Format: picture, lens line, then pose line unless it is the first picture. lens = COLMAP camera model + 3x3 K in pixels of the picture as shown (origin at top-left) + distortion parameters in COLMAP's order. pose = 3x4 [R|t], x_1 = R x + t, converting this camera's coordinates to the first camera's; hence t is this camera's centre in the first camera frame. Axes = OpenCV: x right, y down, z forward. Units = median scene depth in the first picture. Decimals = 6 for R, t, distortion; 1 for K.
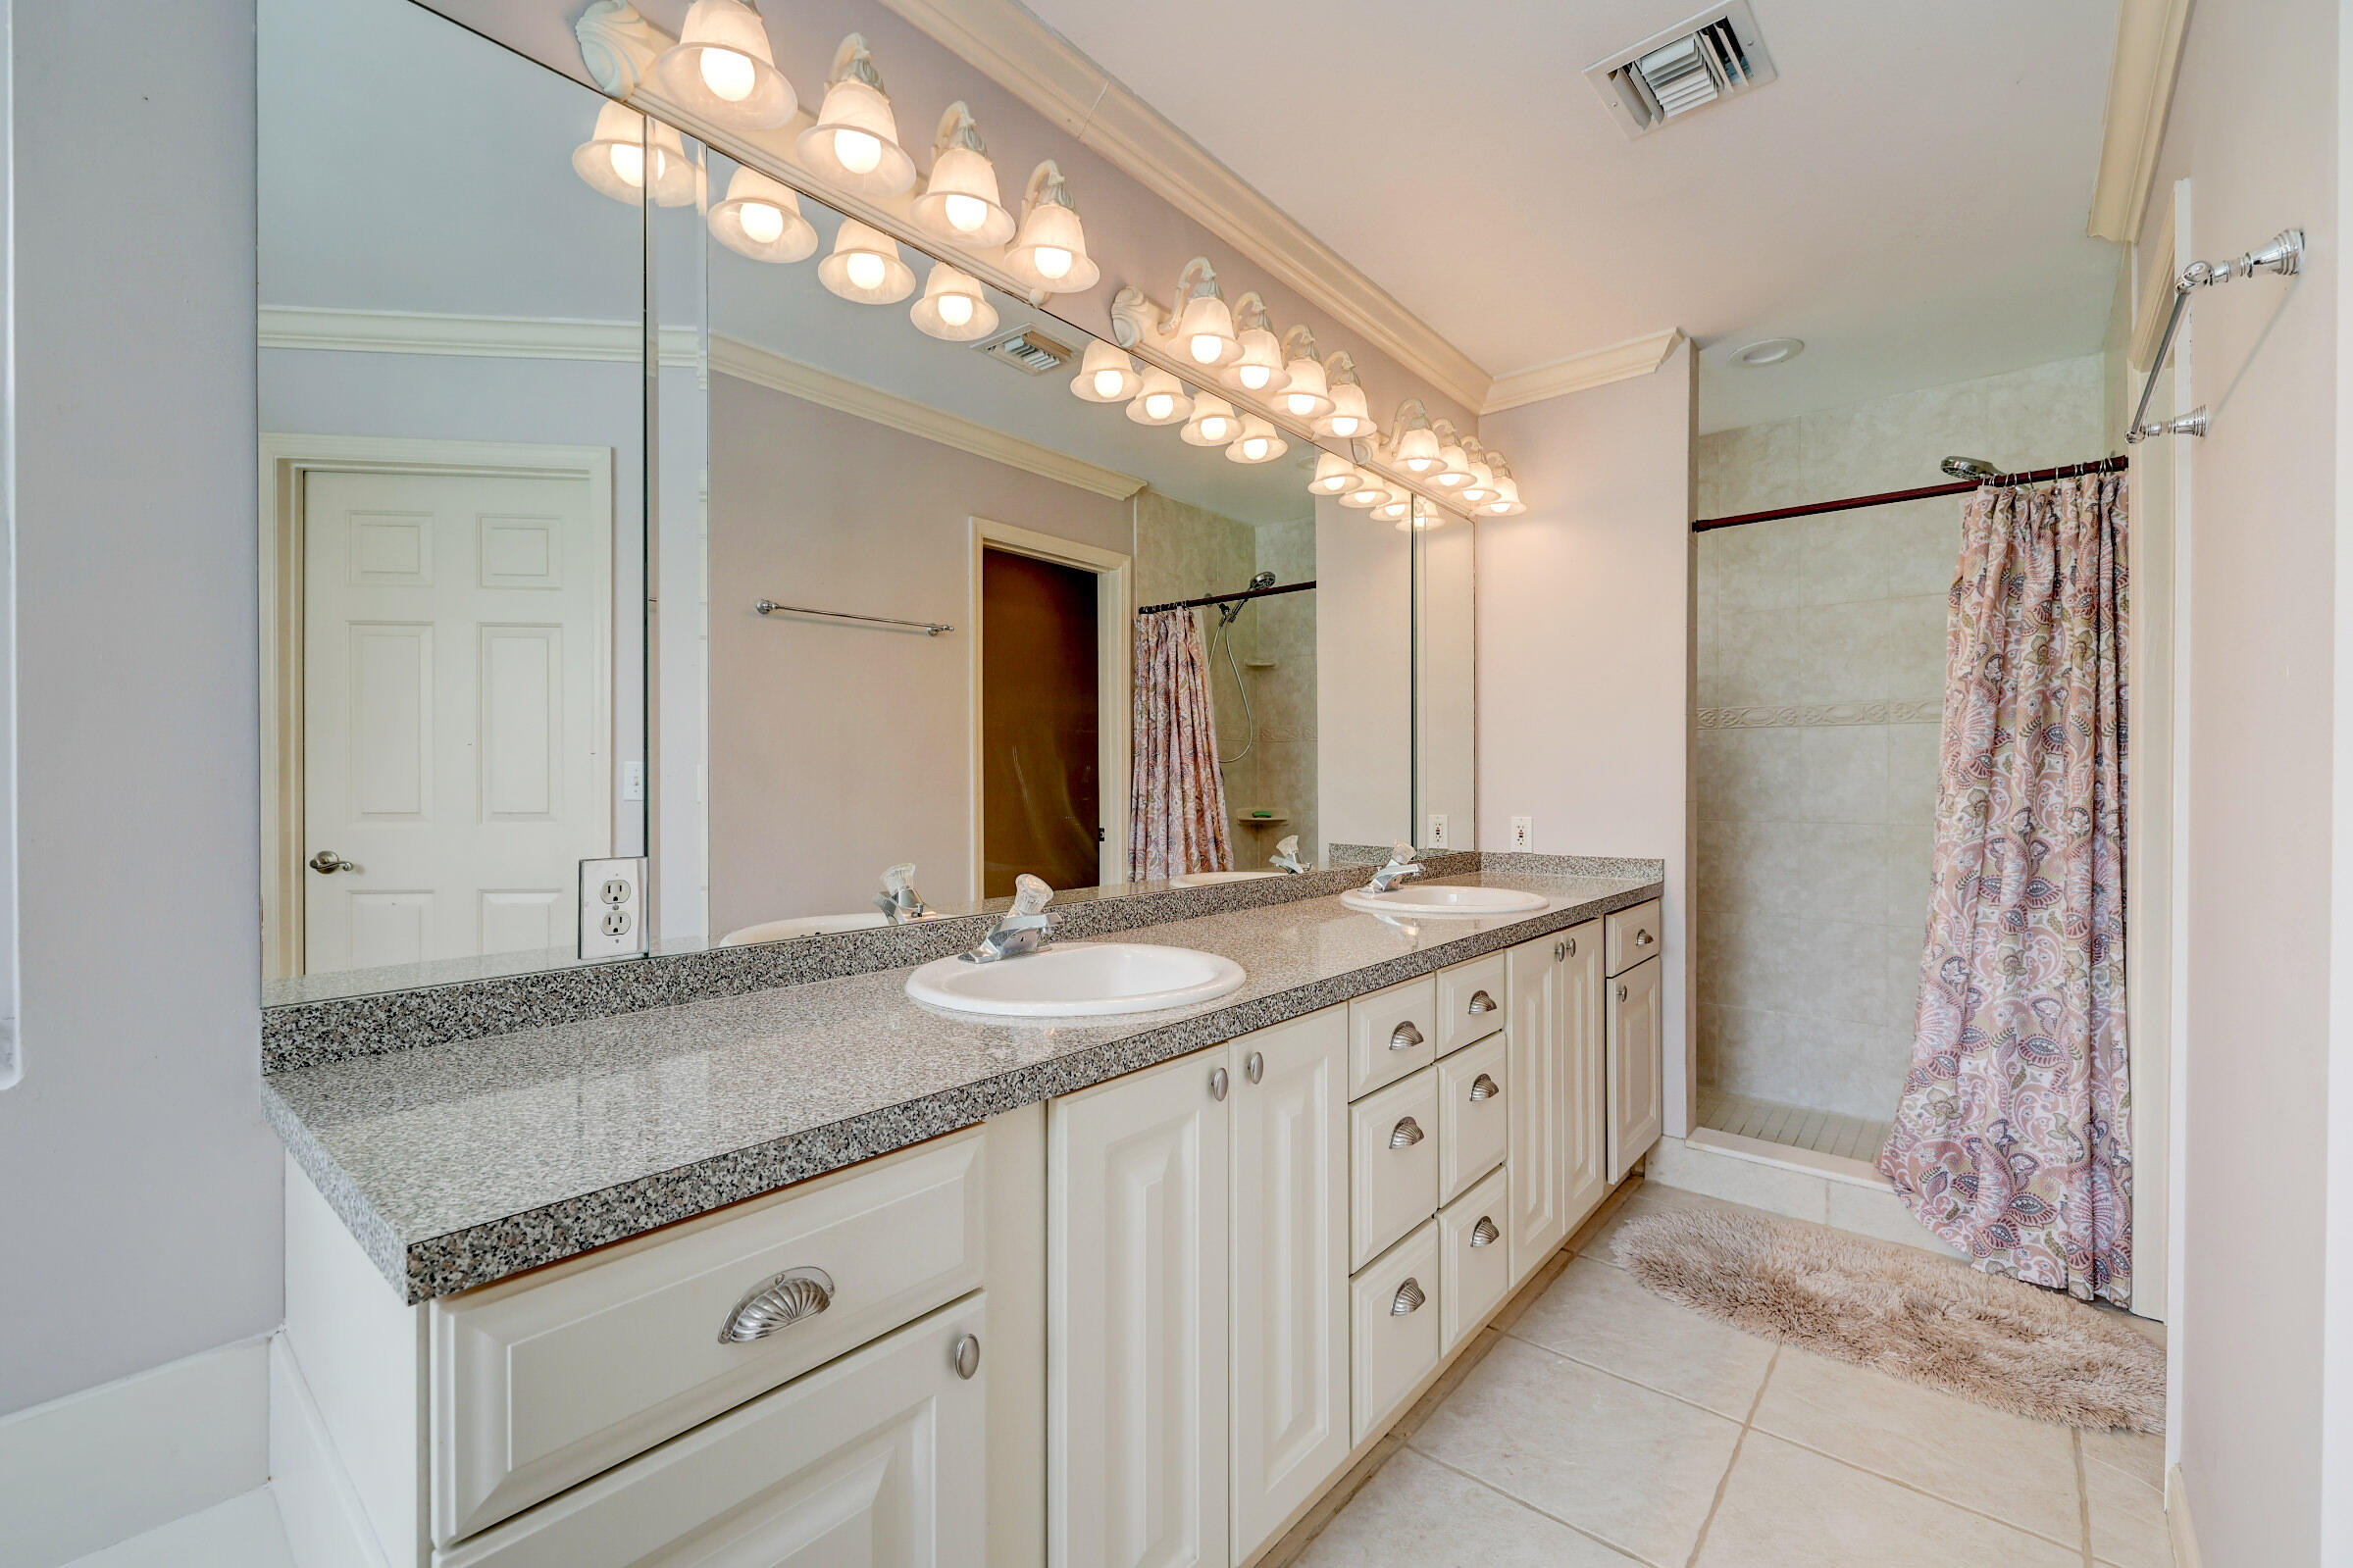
lens RADIAL K [[978.7, 0, 1168.7], [0, 978.7, 781.3], [0, 0, 1]] dist [-0.004801, -0.000214]
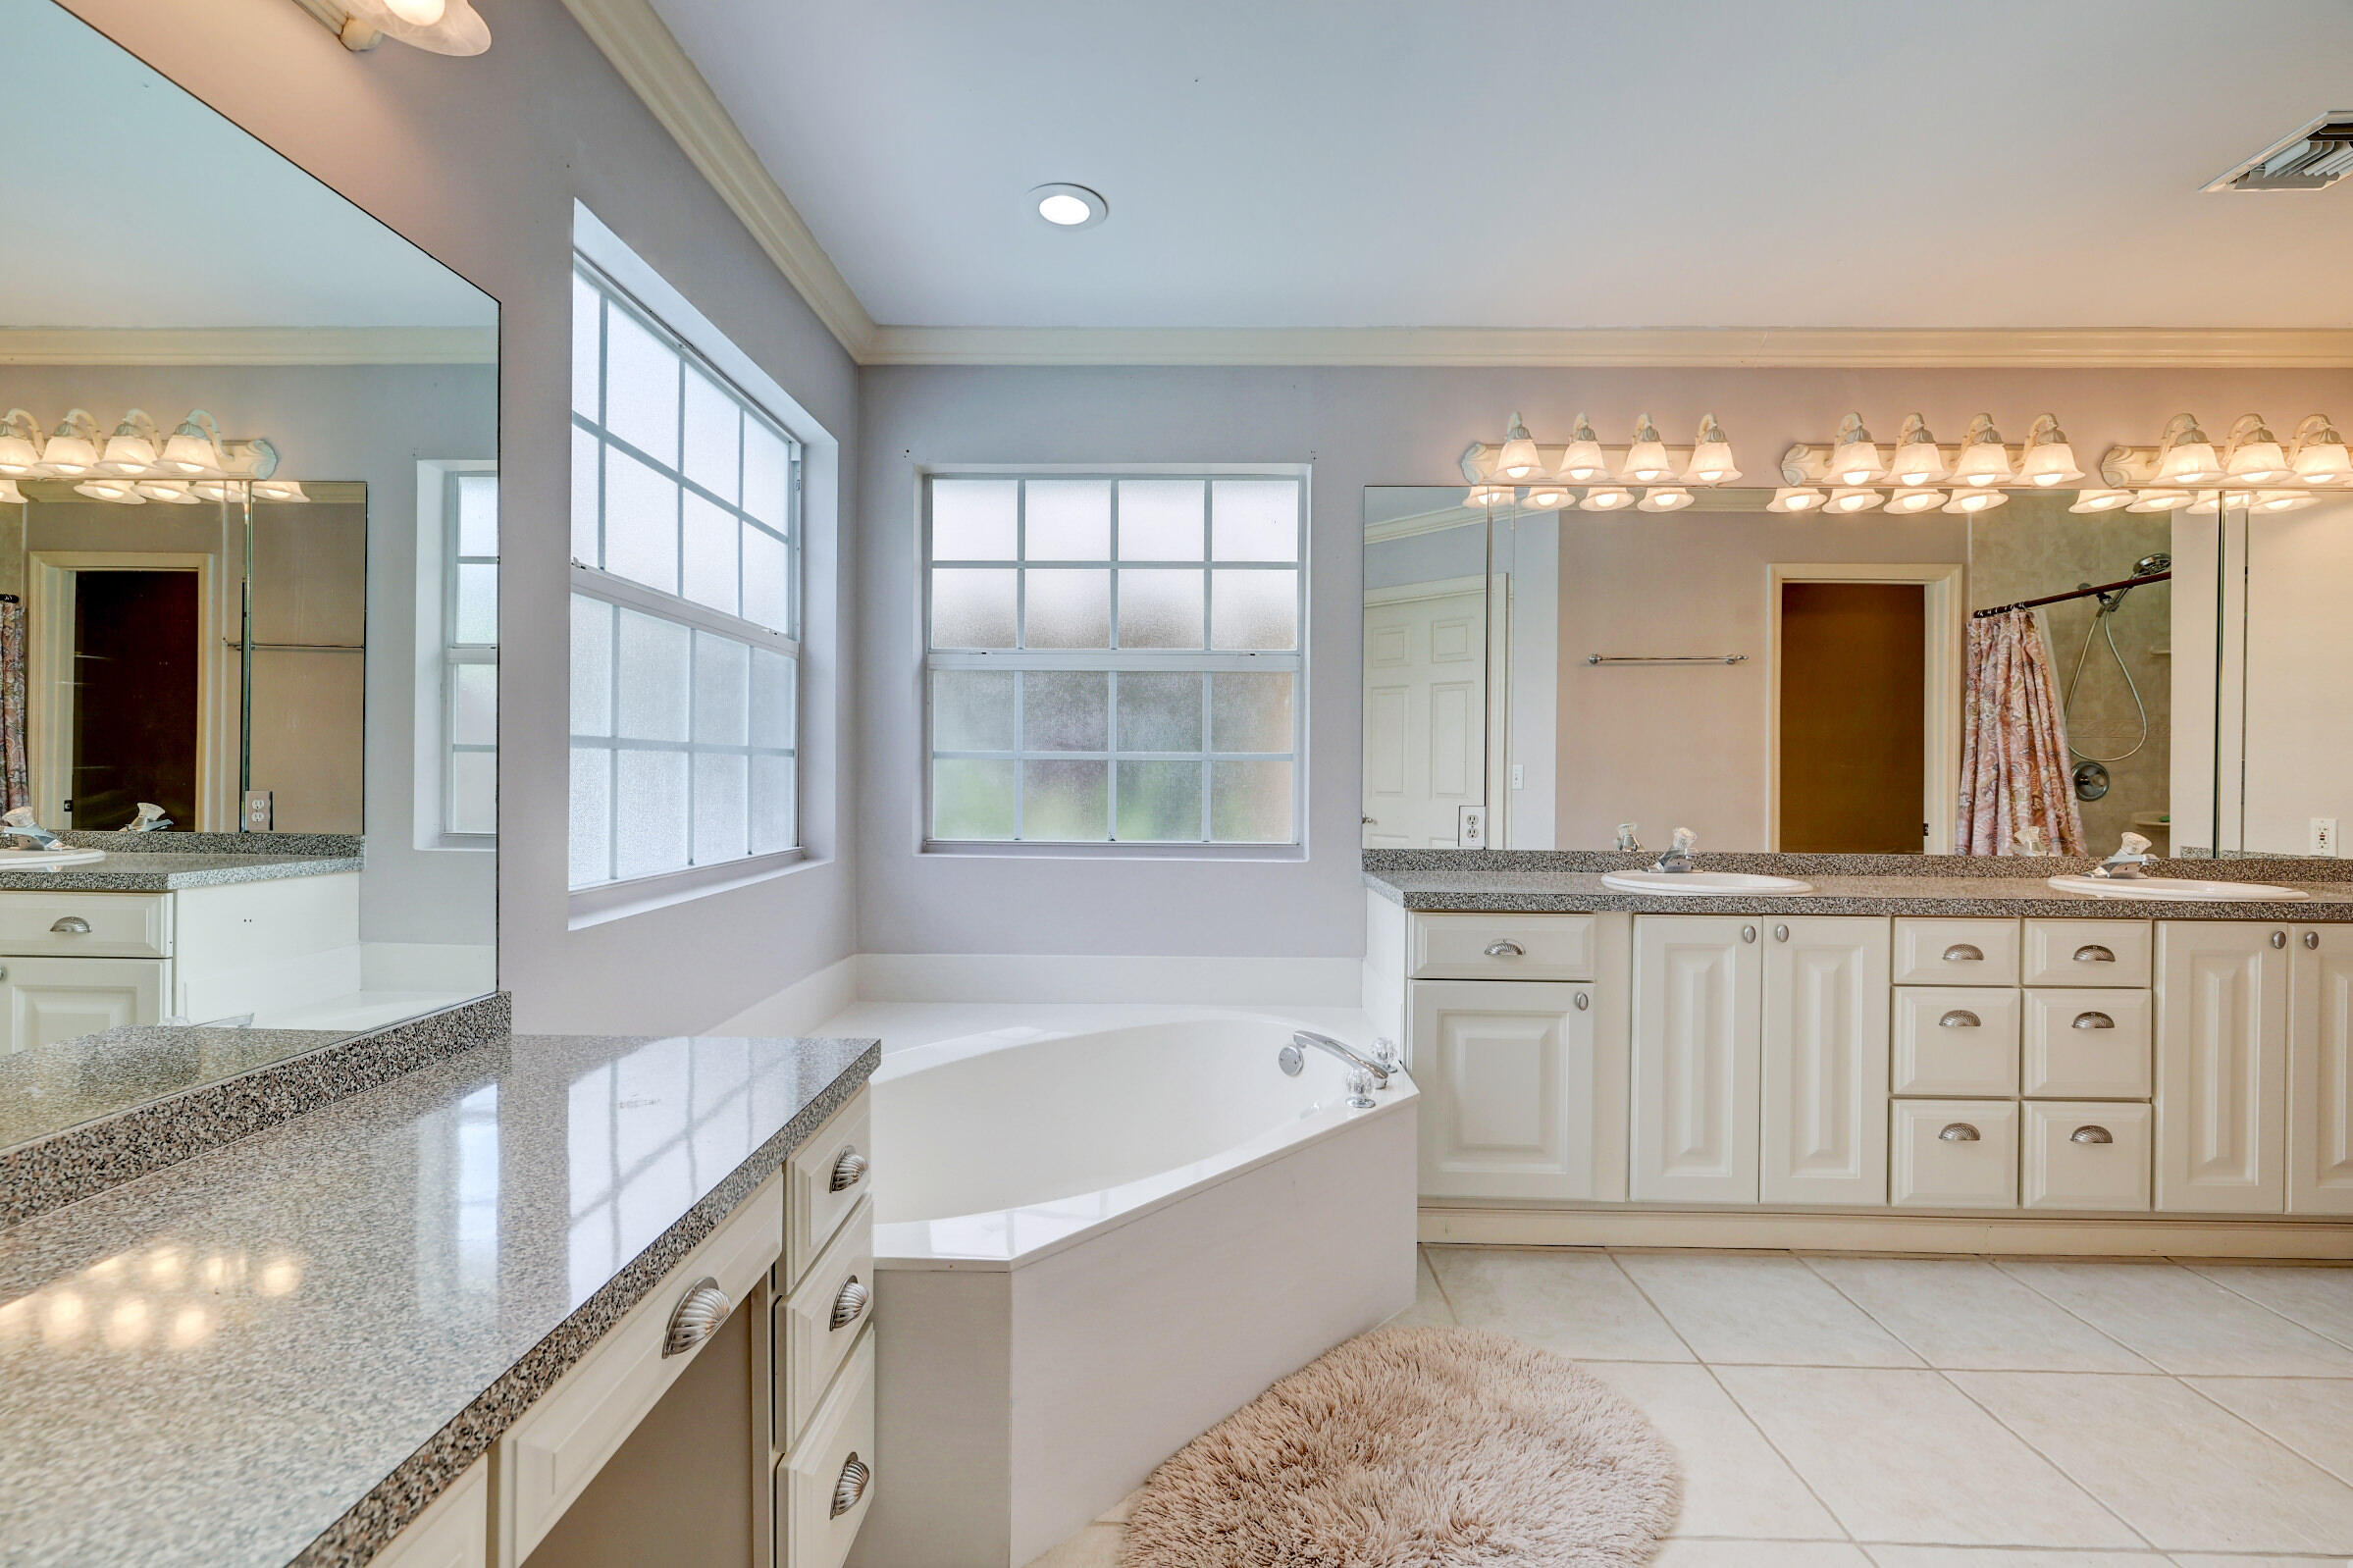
lens RADIAL K [[978.8, 0, 1168.7], [0, 978.8, 781.3], [0, 0, 1]] dist [-0.004801, -0.000214]
pose [[0.633299, 0.012055, -0.773813, 0.242917], [-0.010241, 0.999922, 0.007197, 0.002864], [0.773839, 0.003367, 0.633373, -0.325817]]
